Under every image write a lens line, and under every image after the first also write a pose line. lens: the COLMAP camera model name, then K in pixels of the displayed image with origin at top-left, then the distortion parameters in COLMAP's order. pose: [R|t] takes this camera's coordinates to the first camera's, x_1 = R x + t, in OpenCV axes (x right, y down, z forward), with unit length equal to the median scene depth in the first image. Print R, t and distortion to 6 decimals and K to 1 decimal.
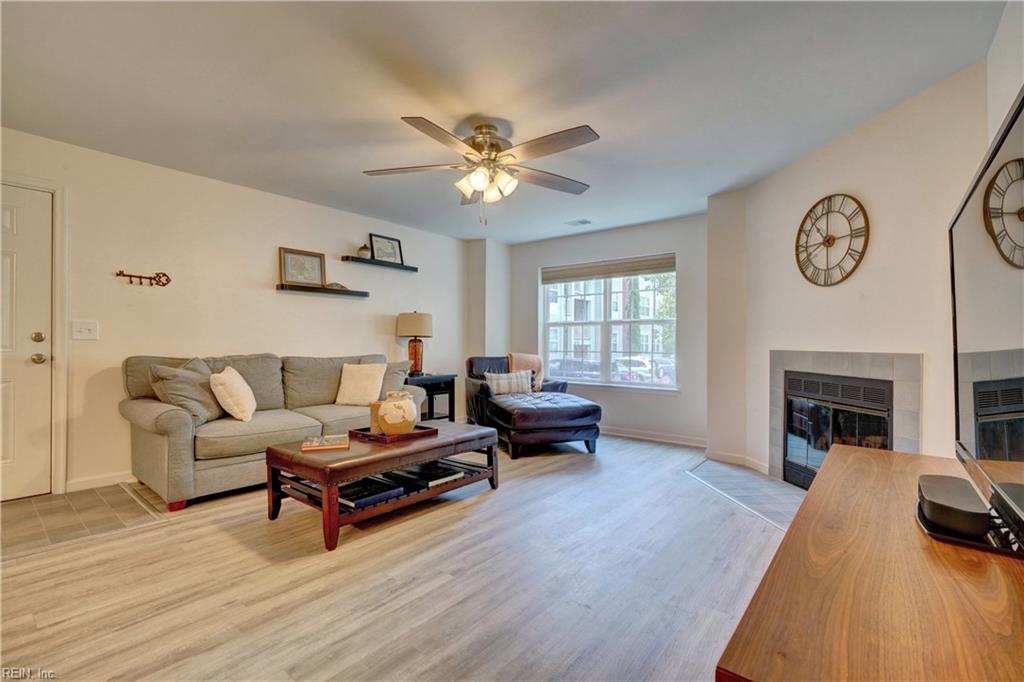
lens RADIAL K [[457.2, 0, 507.3], [0, 457.2, 344.2], [0, 0, 1]] dist [-0.010196, 0.002279]
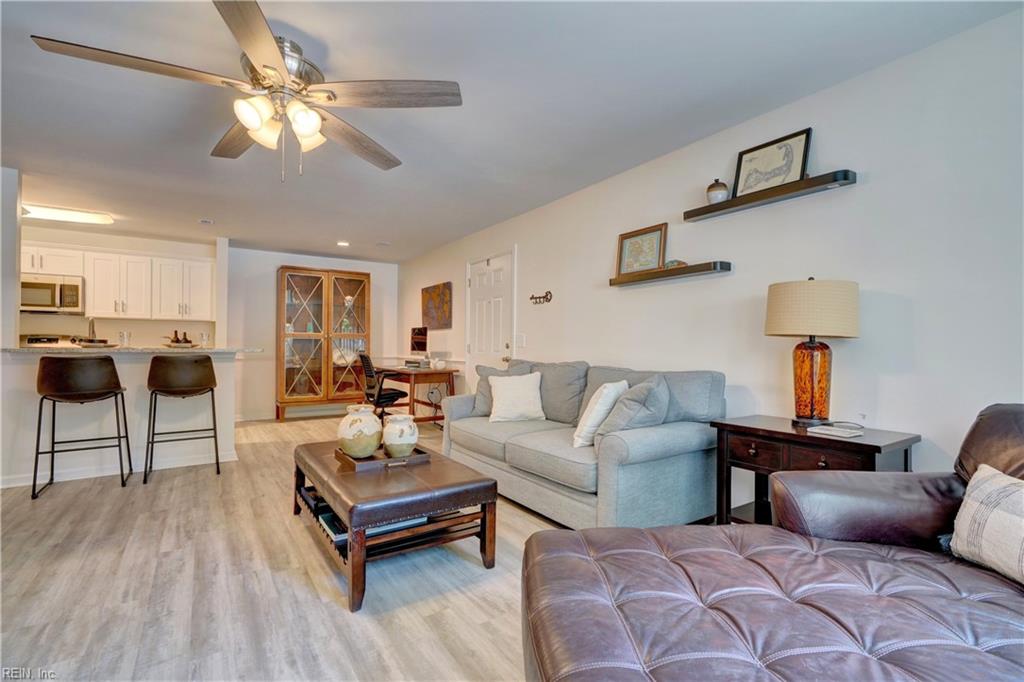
lens RADIAL K [[457.2, 0, 516.6], [0, 457.2, 342.4], [0, 0, 1]] dist [-0.010196, 0.002279]
pose [[-0.275957, -0.014794, -0.961056, 0.483620], [-0.003156, 0.999890, -0.014485, -0.003762], [0.961165, -0.000964, -0.275974, 1.415955]]
